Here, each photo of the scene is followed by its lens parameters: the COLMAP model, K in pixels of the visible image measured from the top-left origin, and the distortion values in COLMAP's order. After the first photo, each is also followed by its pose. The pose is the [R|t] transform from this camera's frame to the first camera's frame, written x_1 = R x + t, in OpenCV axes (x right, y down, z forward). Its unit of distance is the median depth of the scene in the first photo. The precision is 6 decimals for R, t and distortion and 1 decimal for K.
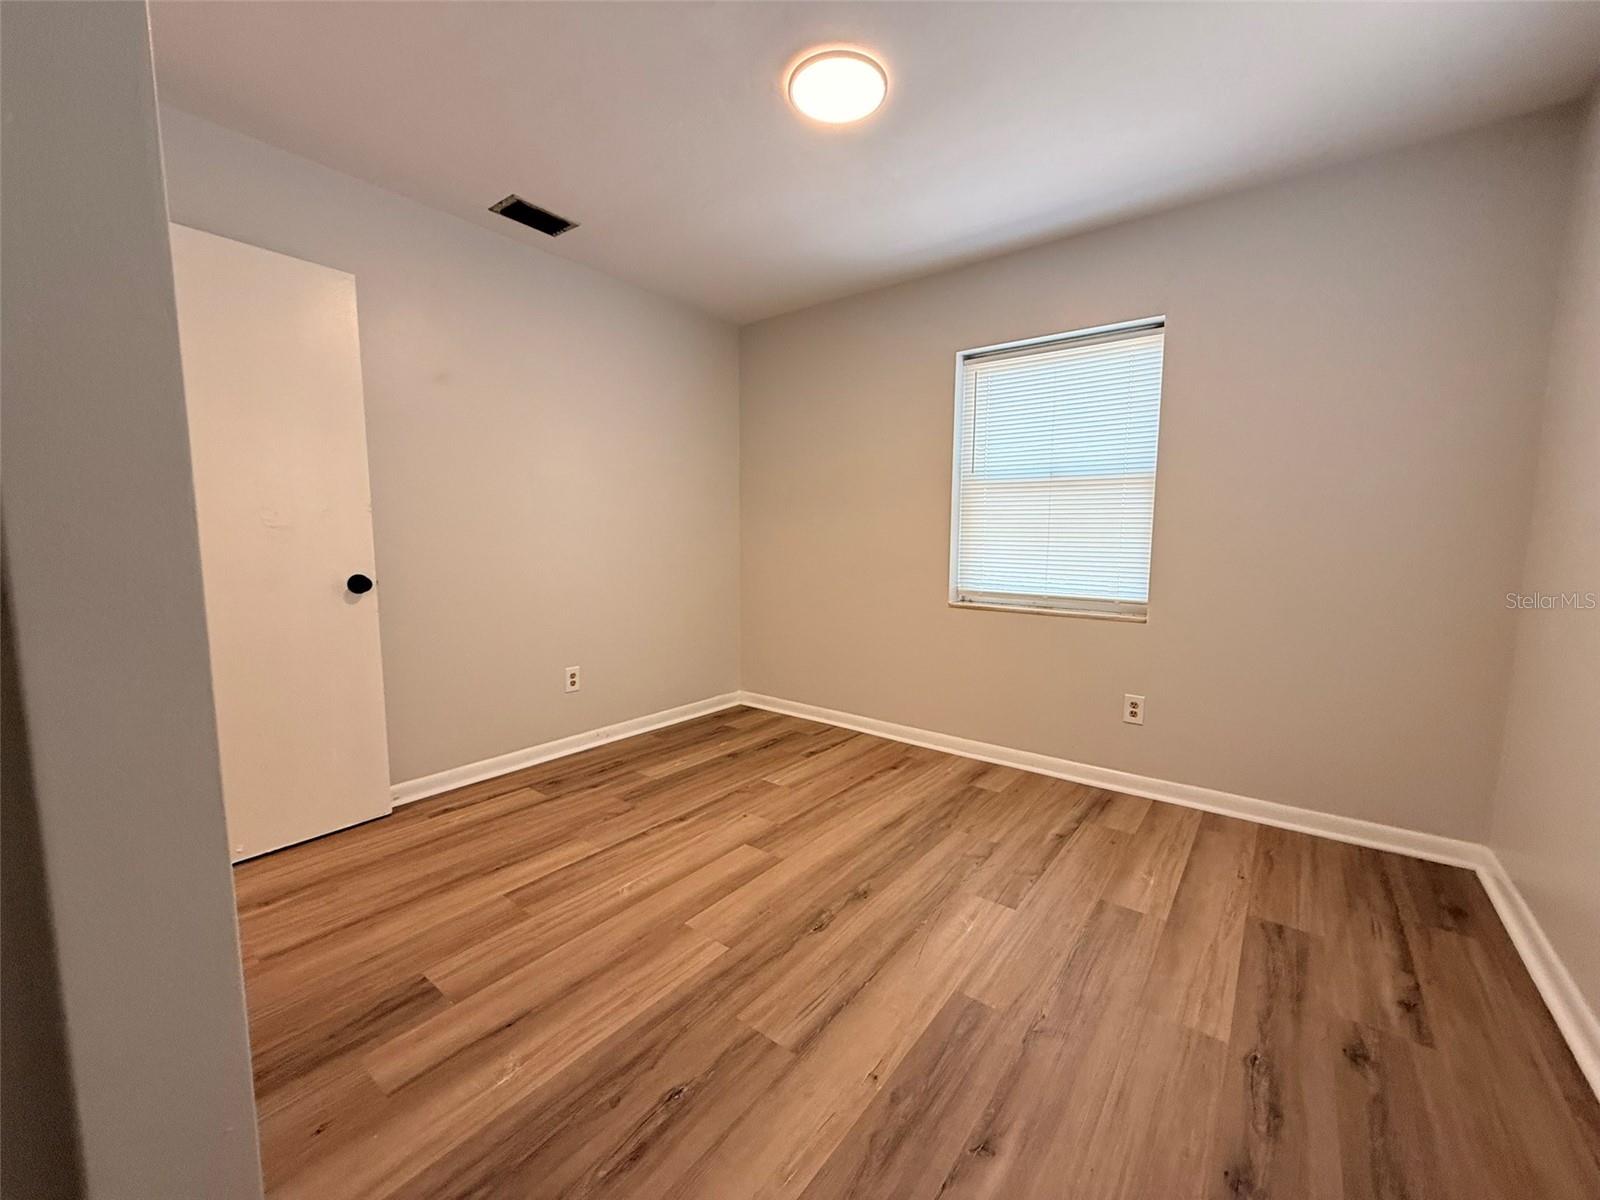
lens RADIAL K [[637.9, 0, 791.2], [0, 637.9, 595.1], [0, 0, 1]] dist [-0.000411, 0.000696]
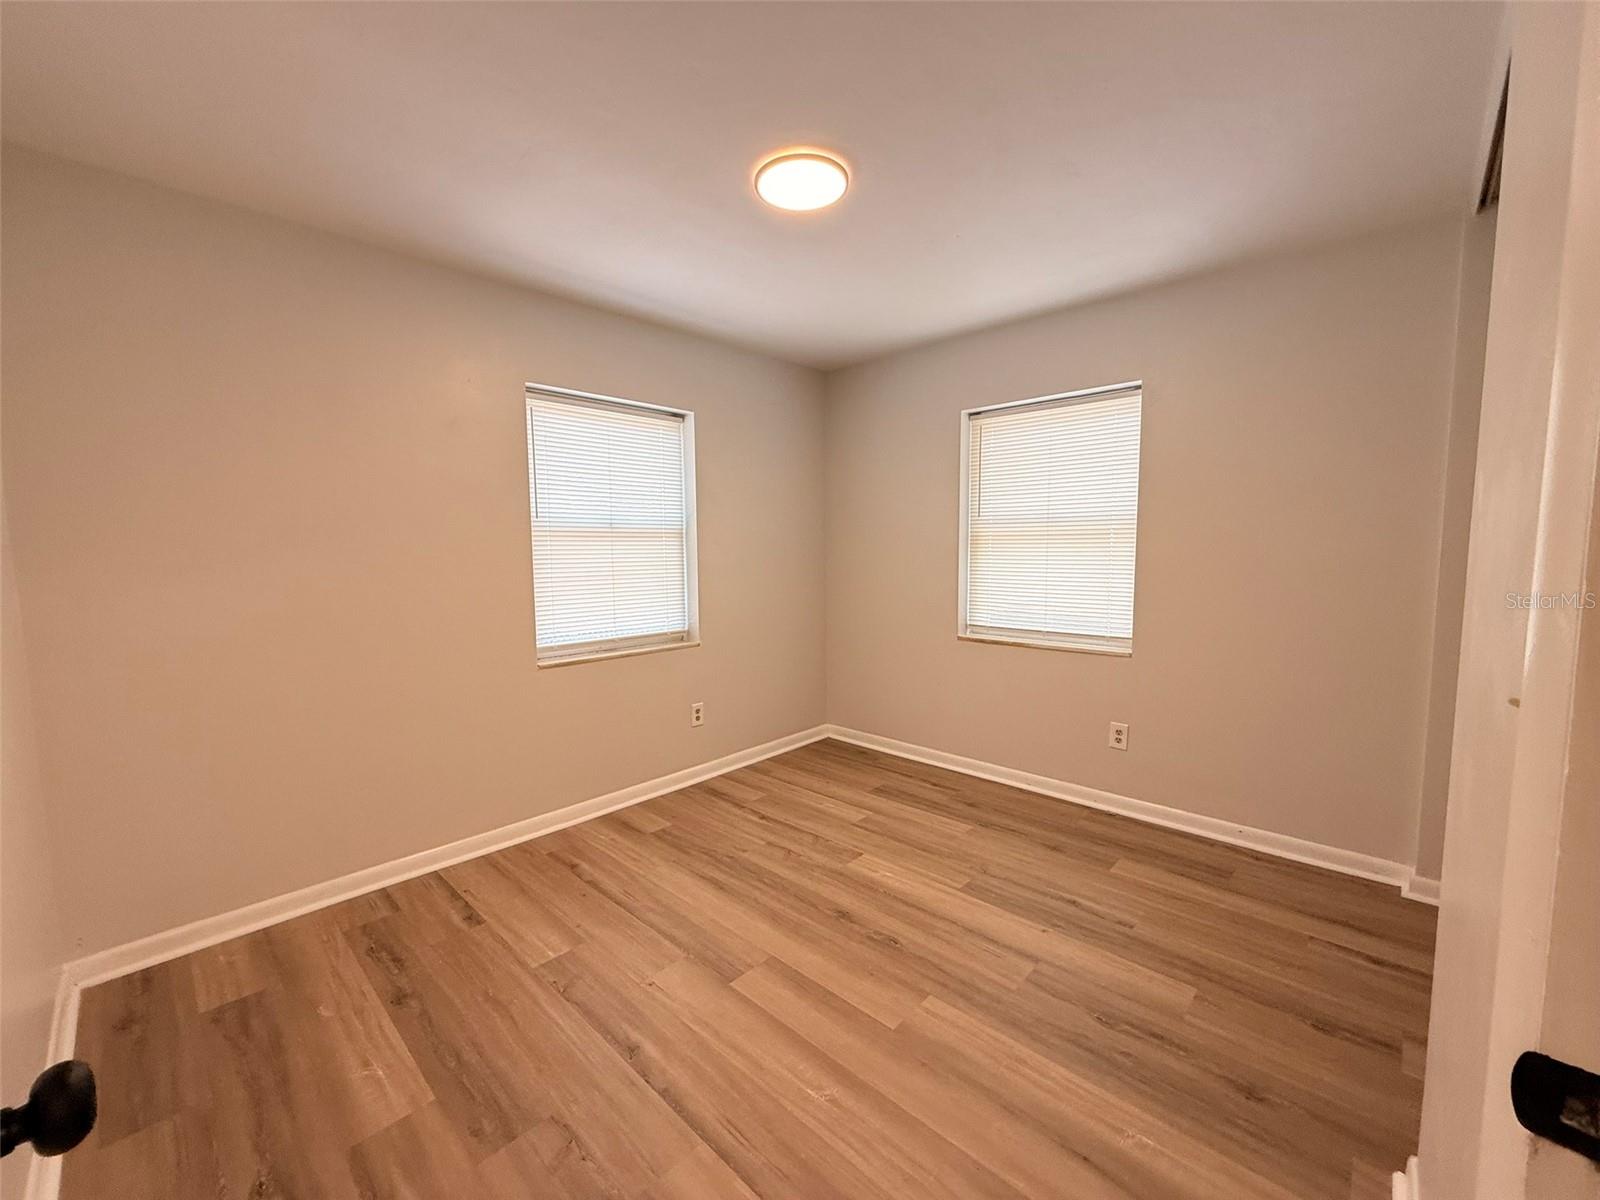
lens RADIAL K [[637.9, 0, 804.2], [0, 637.9, 598.9], [0, 0, 1]] dist [-0.000411, 0.000696]
pose [[0.096584, -0.090321, 0.991218, -0.864348], [0.105937, 0.991150, 0.079993, -0.163189], [-0.989671, 0.097281, 0.105297, 0.799862]]
